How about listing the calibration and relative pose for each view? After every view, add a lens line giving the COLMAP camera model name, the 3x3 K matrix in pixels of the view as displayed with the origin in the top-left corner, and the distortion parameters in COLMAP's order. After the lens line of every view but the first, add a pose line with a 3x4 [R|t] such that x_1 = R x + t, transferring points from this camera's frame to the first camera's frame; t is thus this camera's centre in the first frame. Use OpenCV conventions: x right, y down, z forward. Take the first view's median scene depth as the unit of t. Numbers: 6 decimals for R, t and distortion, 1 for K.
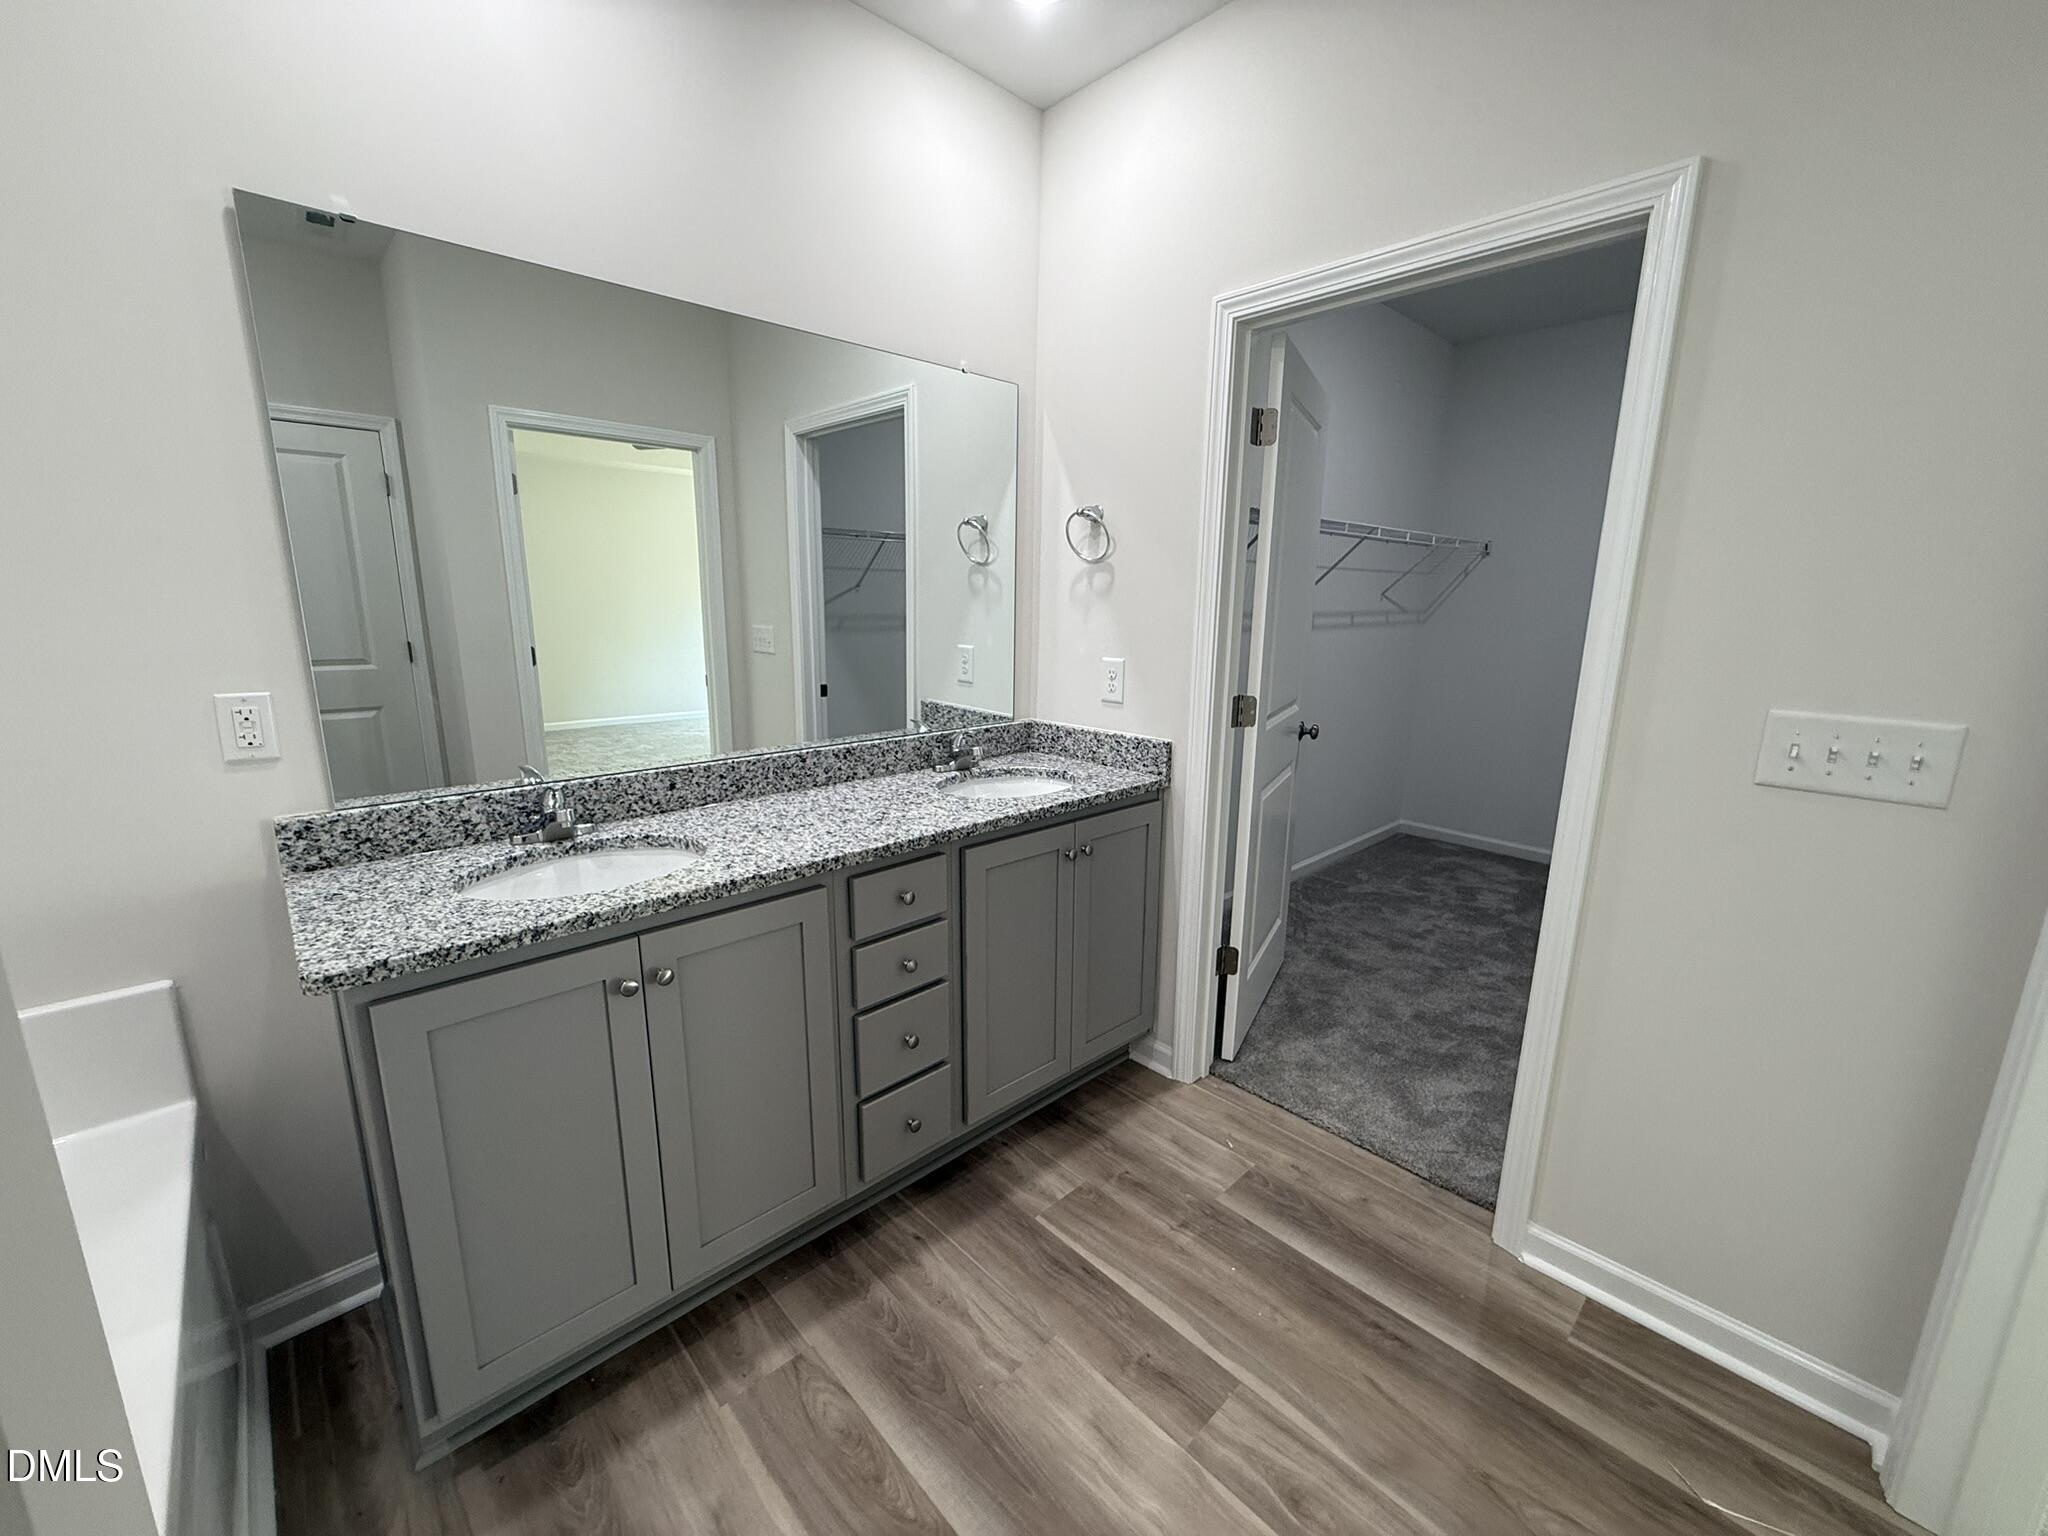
lens RADIAL K [[816.4, 0, 1017.1], [0, 816.4, 768.0], [0, 0, 1]] dist [0.000403, -0.000086]
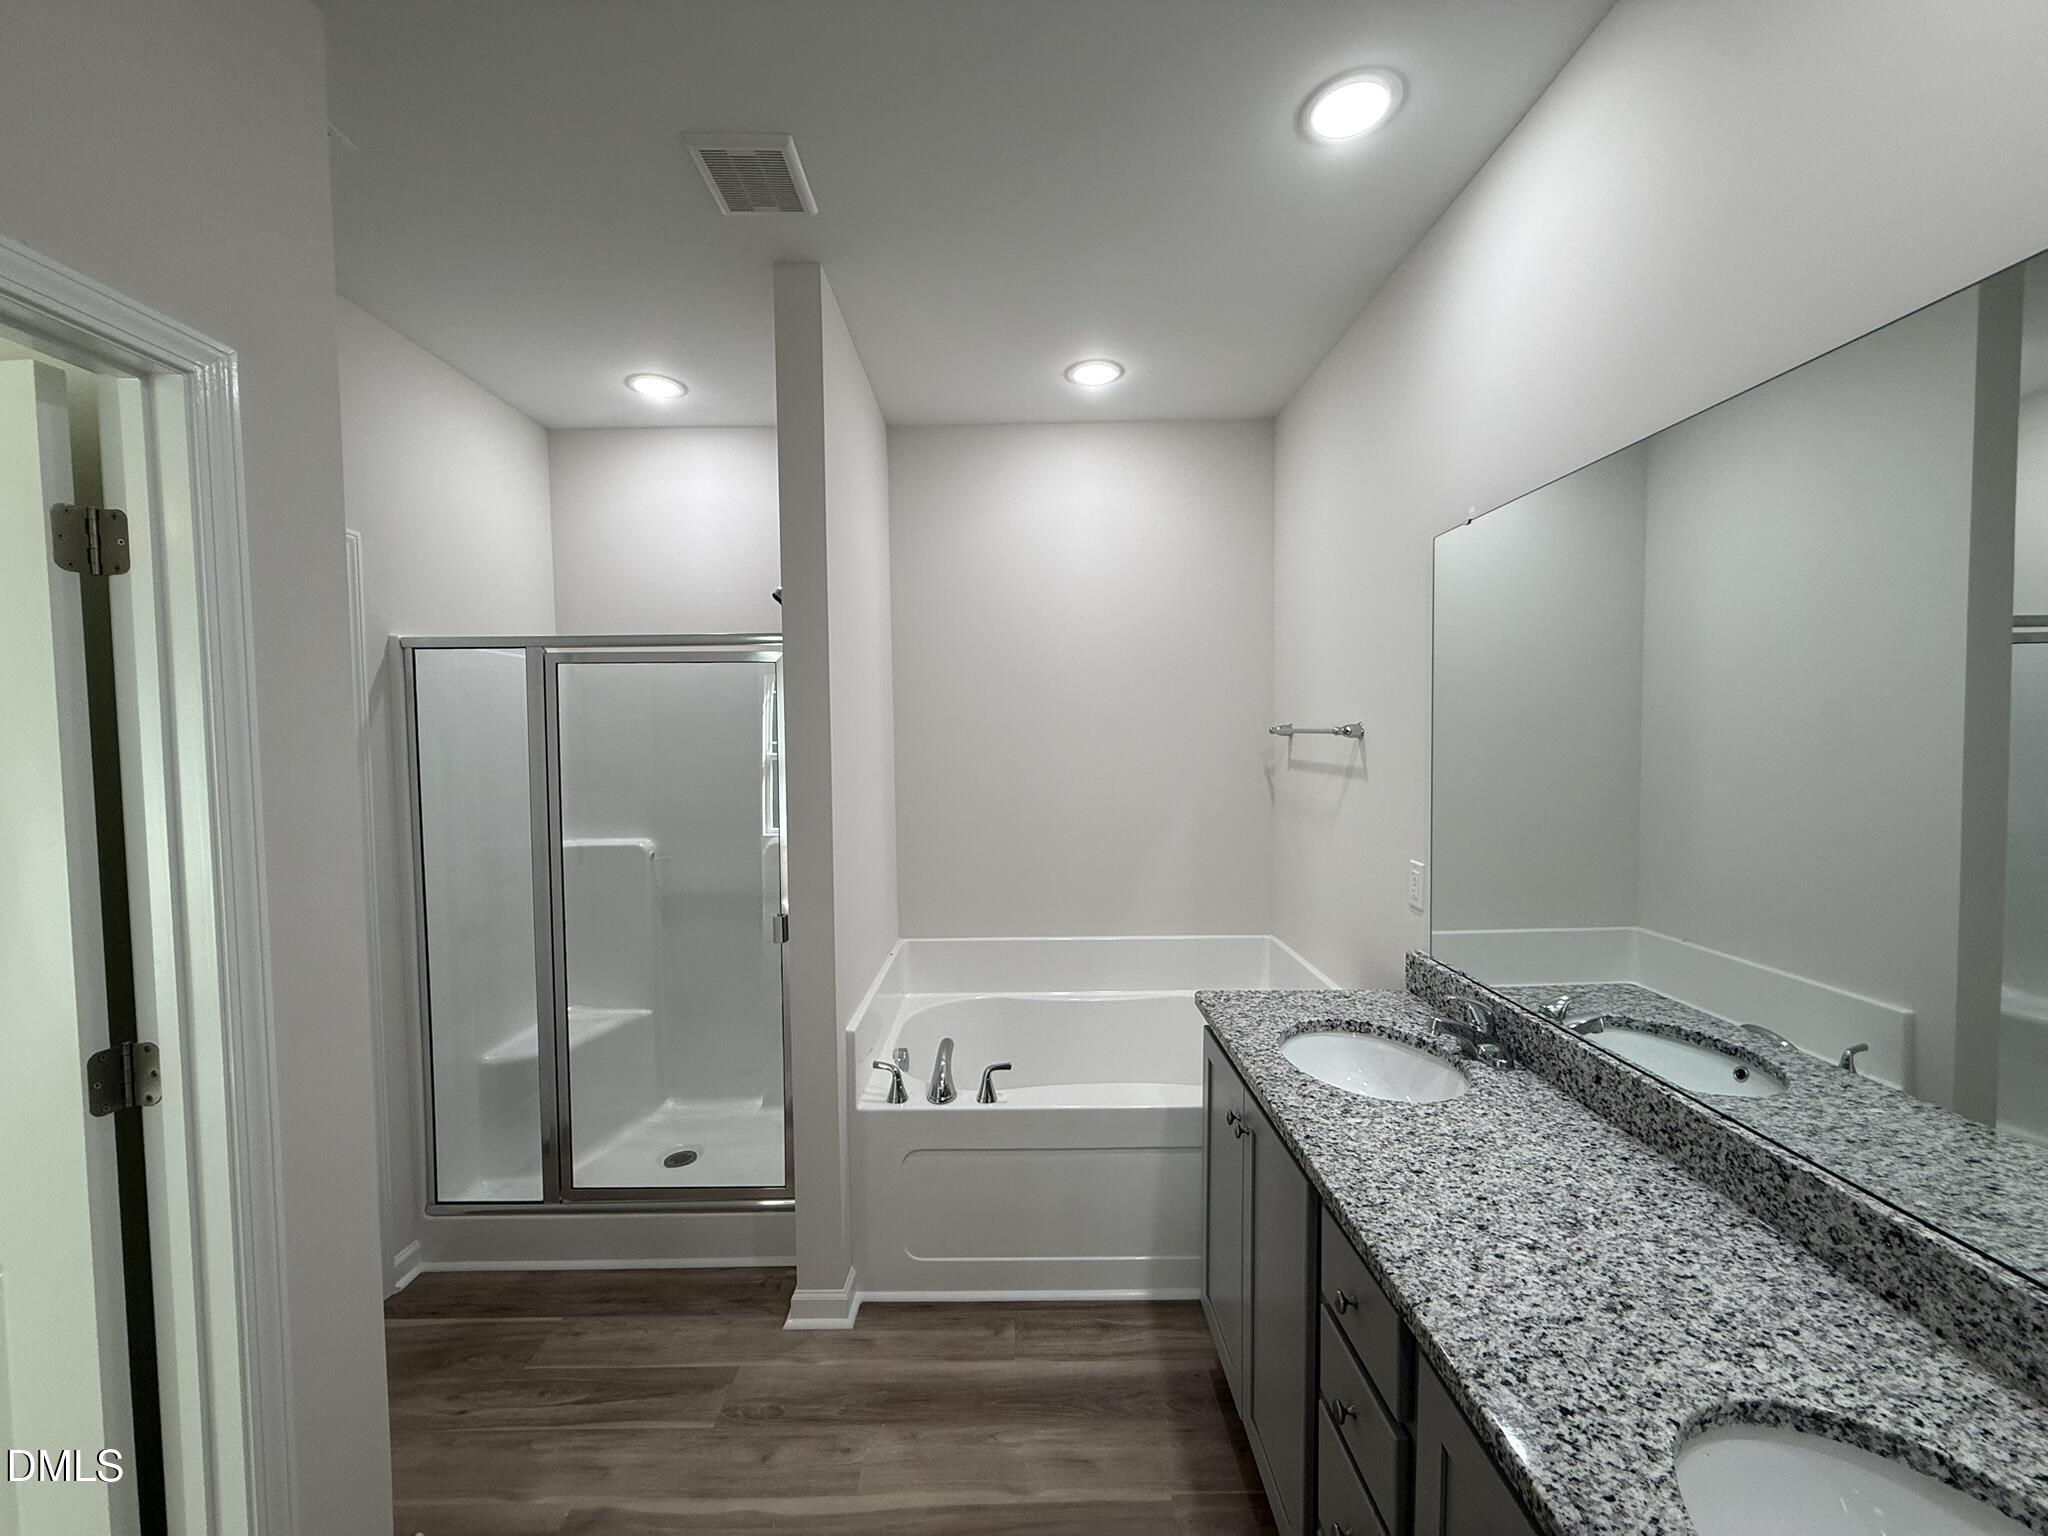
lens RADIAL K [[816.4, 0, 1015.8], [0, 816.4, 769.5], [0, 0, 1]] dist [0.000403, -0.000086]
pose [[-0.681363, 0.029298, -0.731359, 0.467444], [-0.146688, 0.973461, 0.175657, -0.303863], [0.717096, 0.226968, -0.658983, 1.053934]]
